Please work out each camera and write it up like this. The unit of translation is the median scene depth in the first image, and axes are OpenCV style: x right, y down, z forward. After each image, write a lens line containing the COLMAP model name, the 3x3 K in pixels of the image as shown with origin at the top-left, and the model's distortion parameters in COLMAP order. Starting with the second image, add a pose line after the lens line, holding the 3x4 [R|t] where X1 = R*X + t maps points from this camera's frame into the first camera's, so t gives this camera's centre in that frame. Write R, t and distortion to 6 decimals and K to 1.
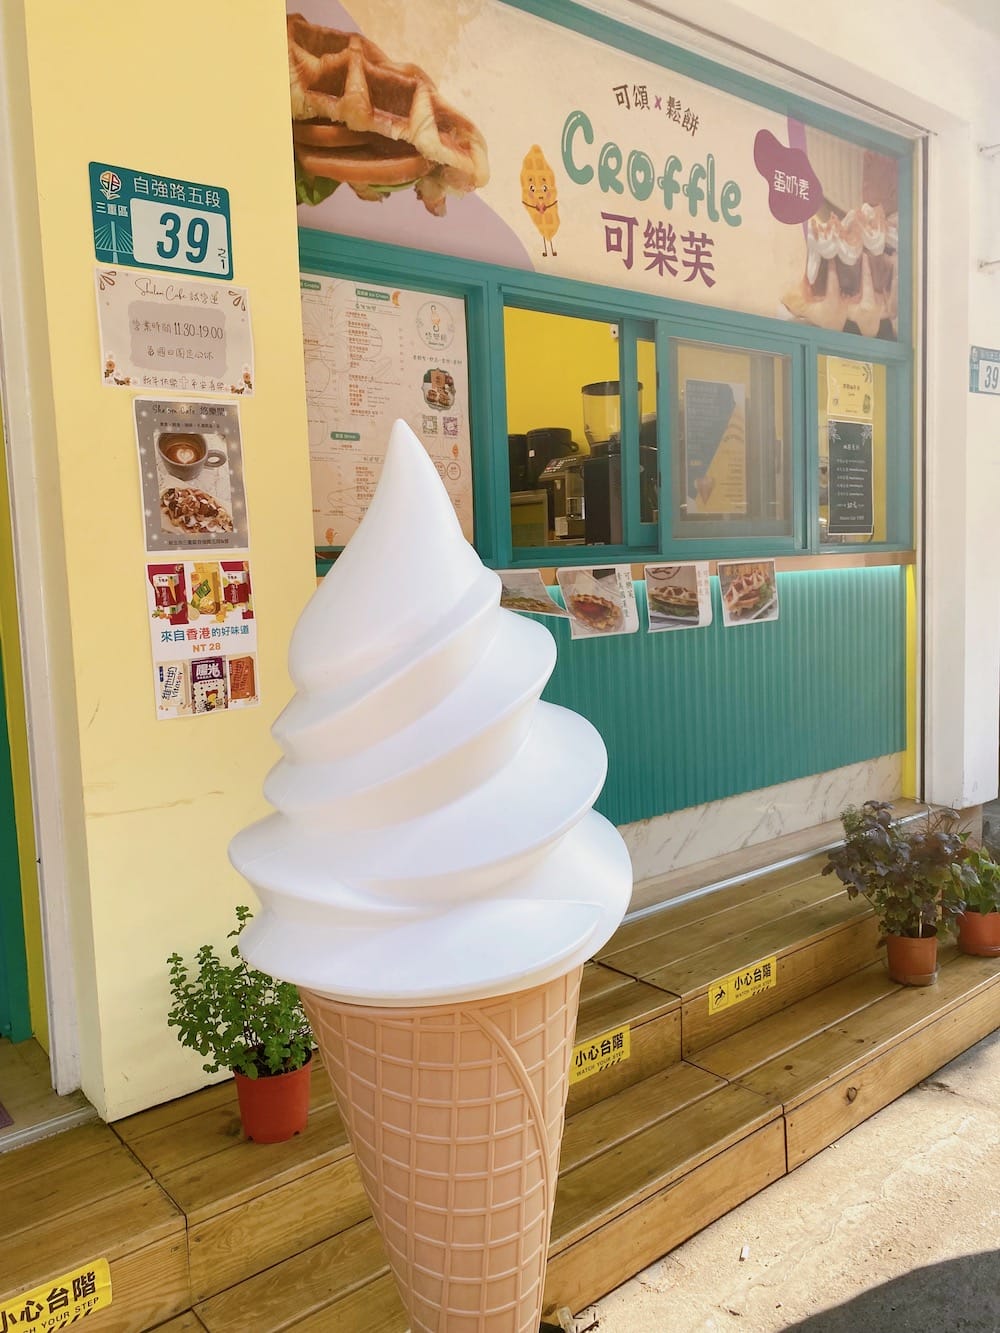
lens RADIAL K [[985.7, 0, 495.5], [0, 985.7, 660.8], [0, 0, 1]] dist [0.004058, -0.009627]
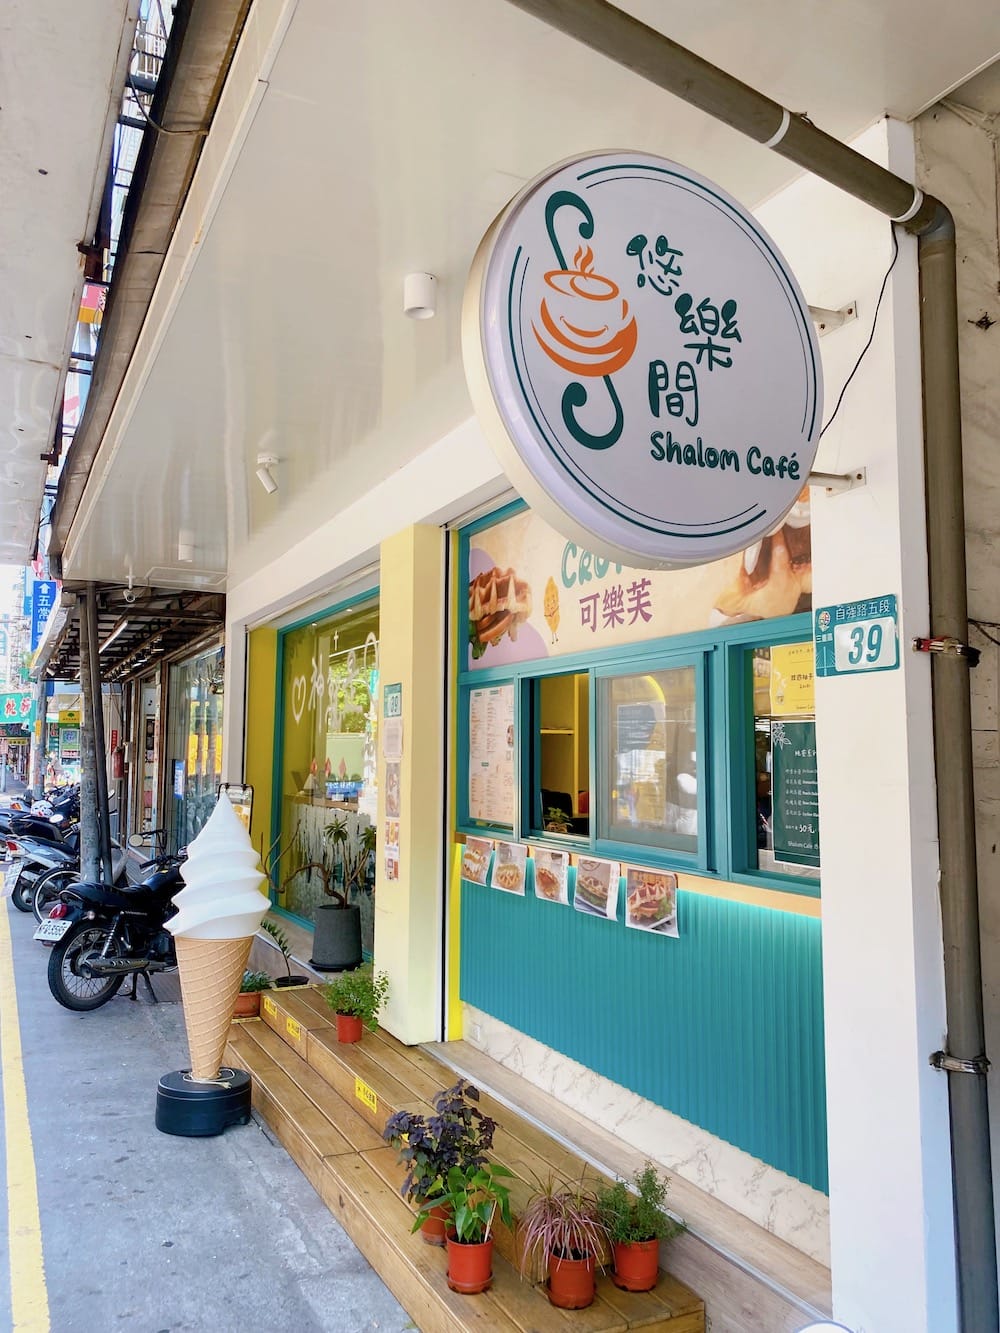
lens RADIAL K [[985.7, 0, 496.1], [0, 985.7, 666.3], [0, 0, 1]] dist [0.004058, -0.009627]
pose [[-0.204154, -0.051733, -0.977571, 1.390654], [-0.097561, 0.994706, -0.032265, -0.280860], [0.974065, 0.088786, -0.208121, 1.096903]]
